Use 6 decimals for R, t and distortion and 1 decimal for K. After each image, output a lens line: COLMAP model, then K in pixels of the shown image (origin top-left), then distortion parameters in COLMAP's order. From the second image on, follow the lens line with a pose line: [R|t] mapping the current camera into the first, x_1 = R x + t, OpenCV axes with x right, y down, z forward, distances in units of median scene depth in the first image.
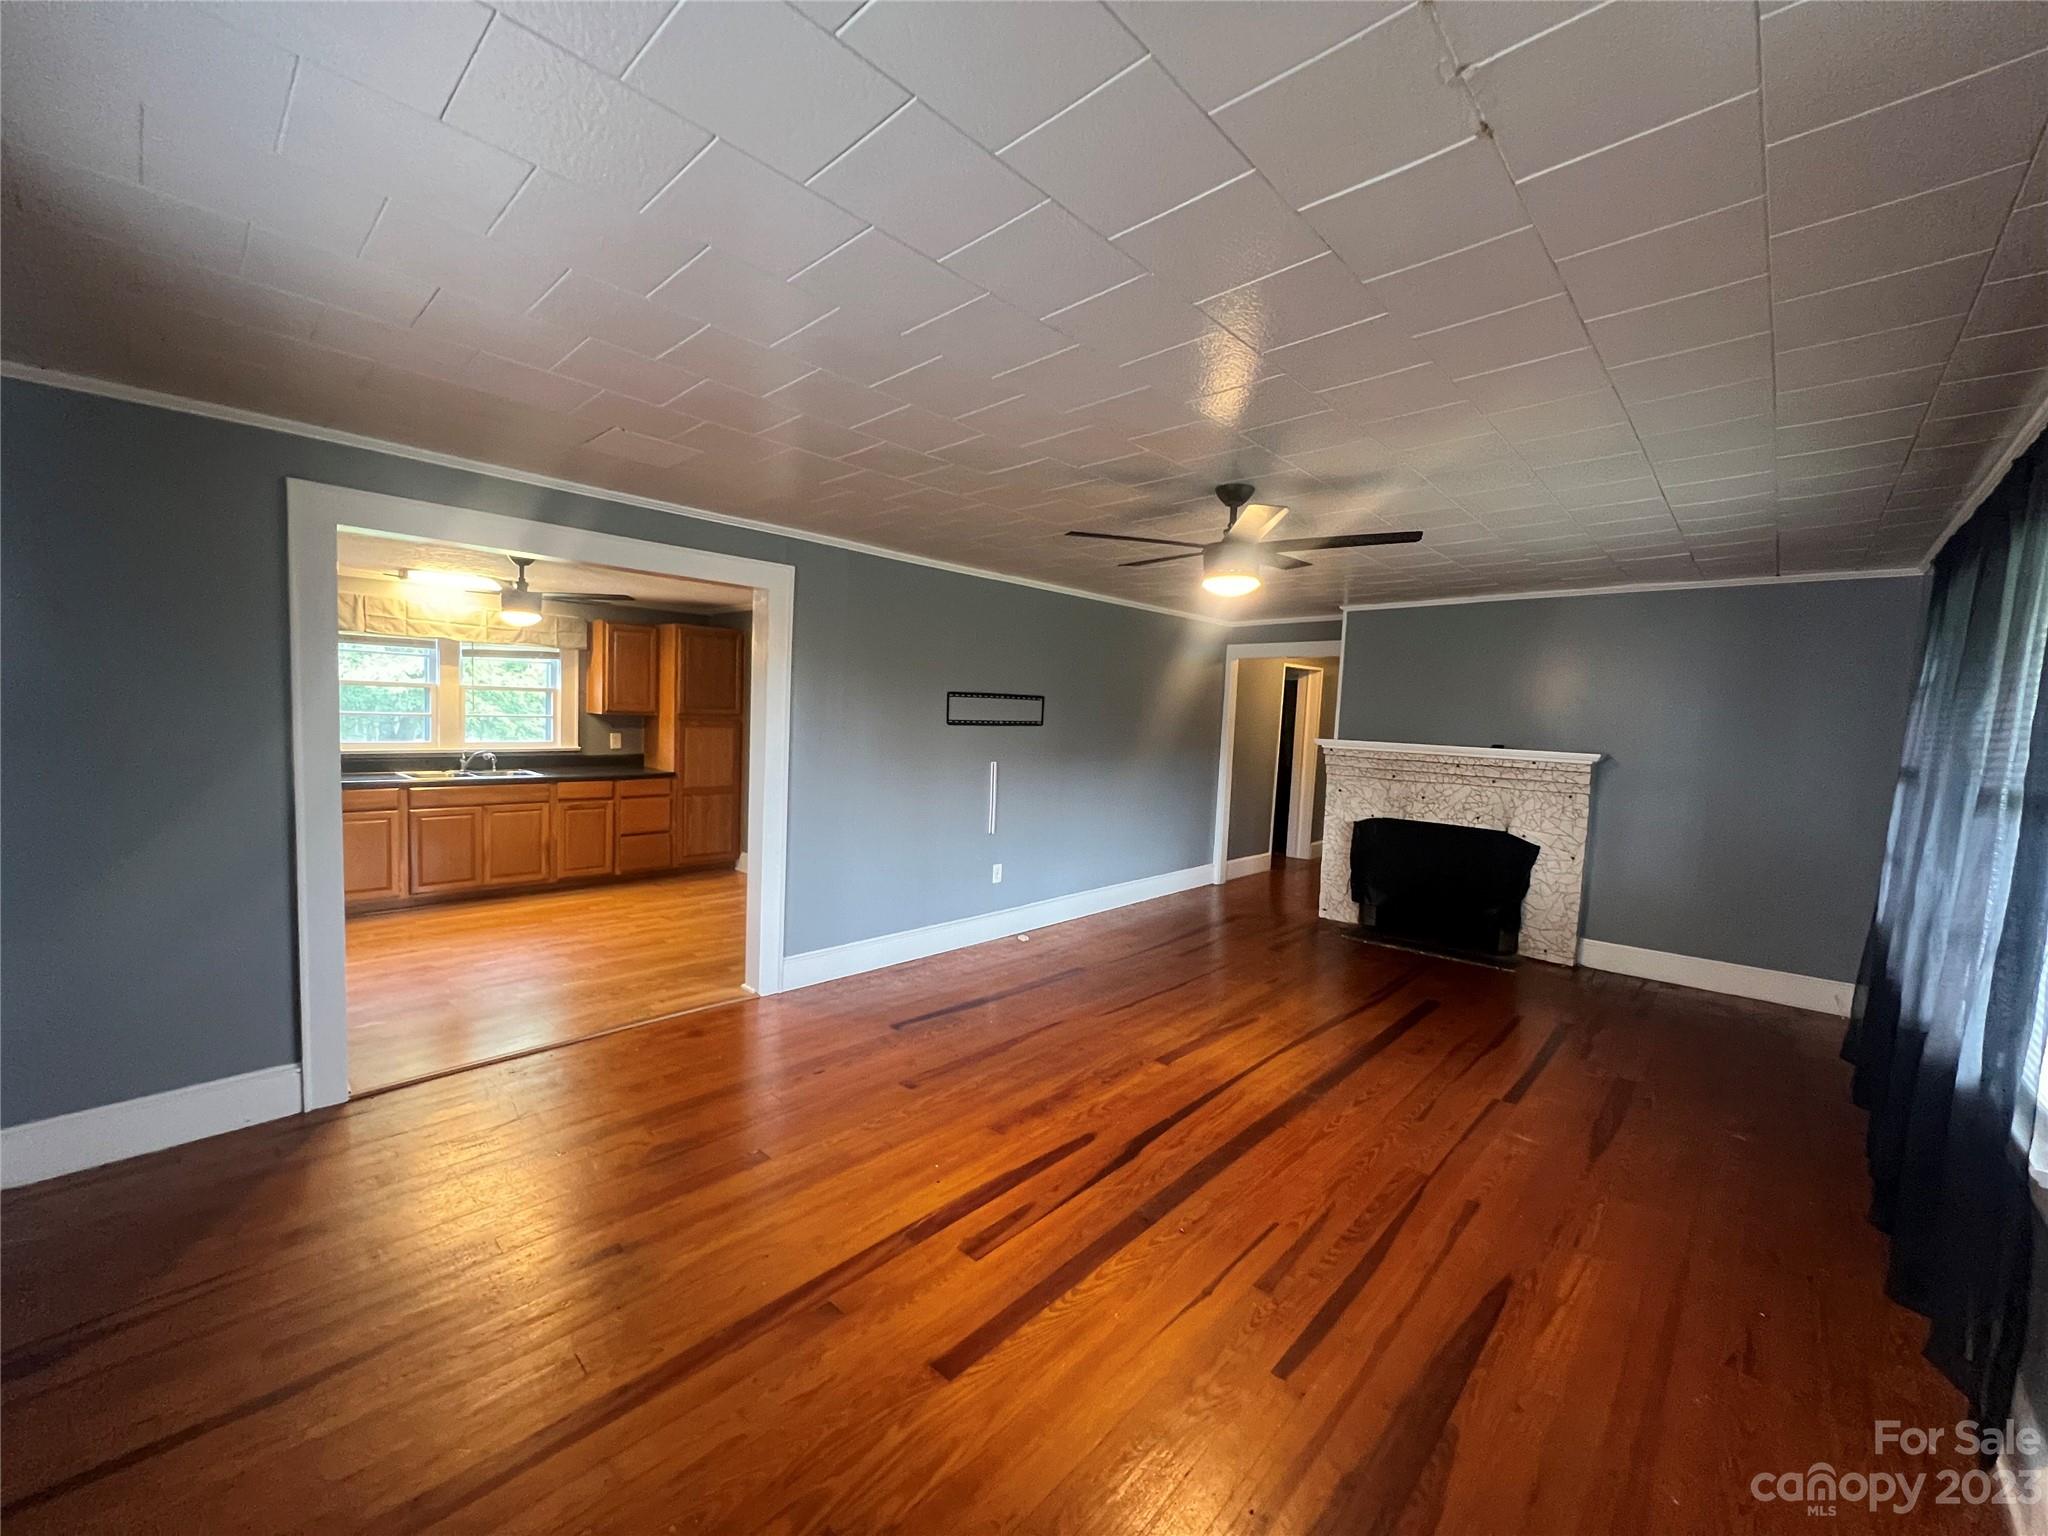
lens RADIAL K [[826.0, 0, 1018.5], [0, 826.0, 775.6], [0, 0, 1]] dist [0.021664, 0.000924]
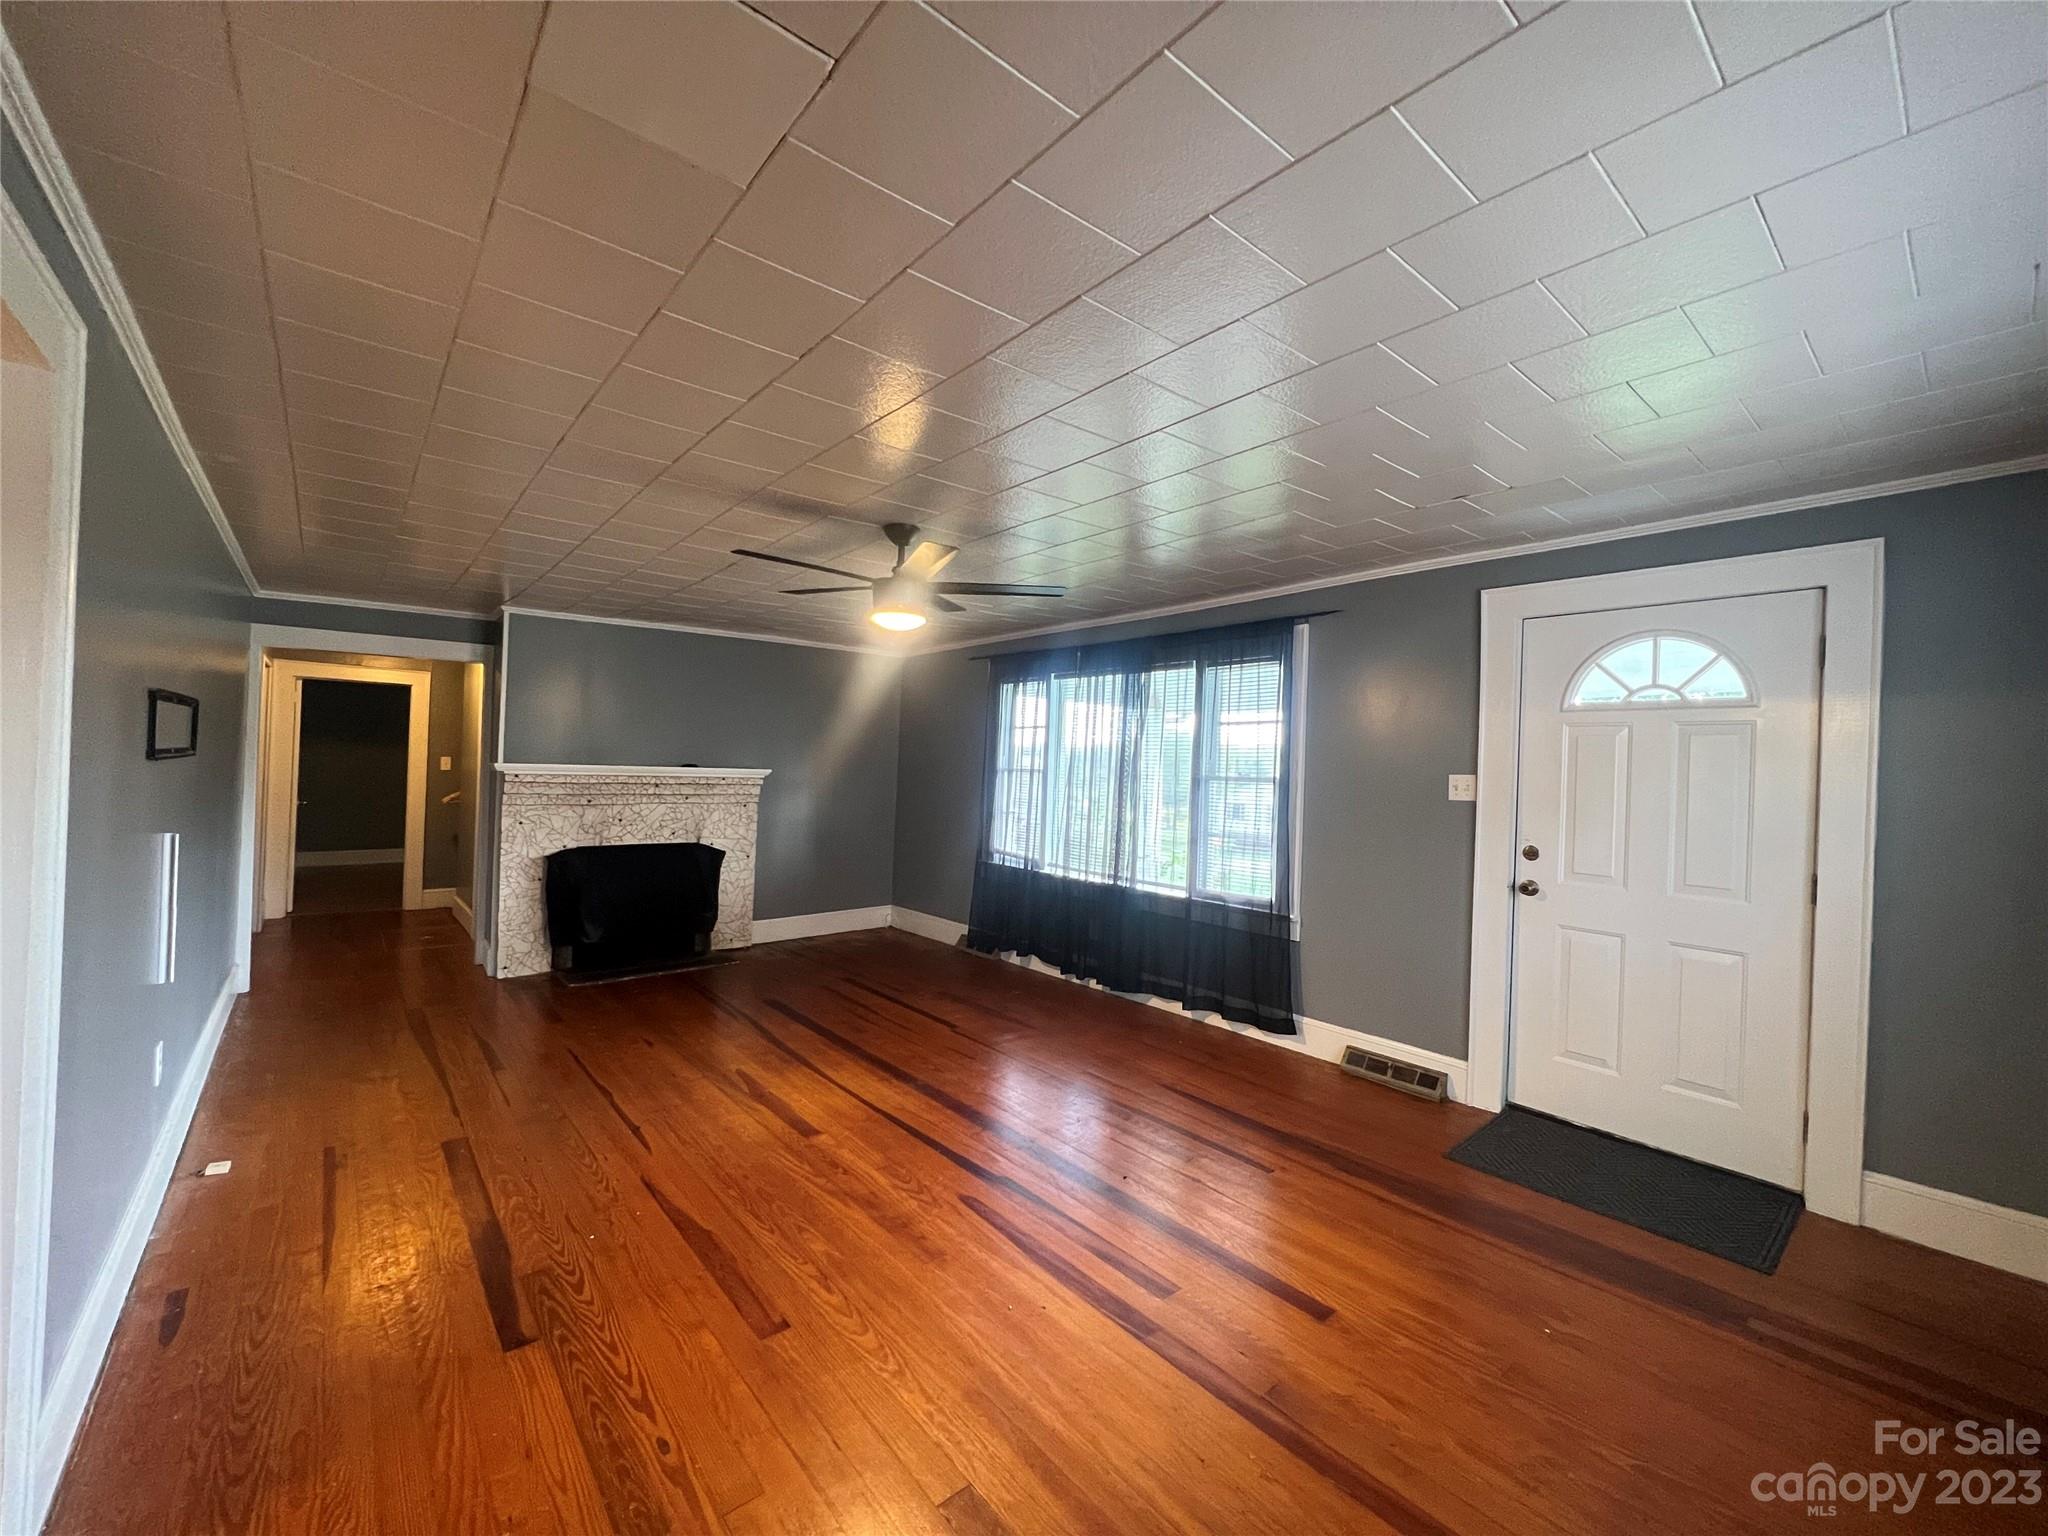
lens RADIAL K [[826.0, 0, 1024.5], [0, 826.0, 767.9], [0, 0, 1]] dist [0.021664, 0.000924]
pose [[0.122397, -0.037891, 0.991758, -0.459997], [0.052662, 0.998111, 0.031635, -0.044645], [-0.991083, 0.048356, 0.124161, 0.441107]]
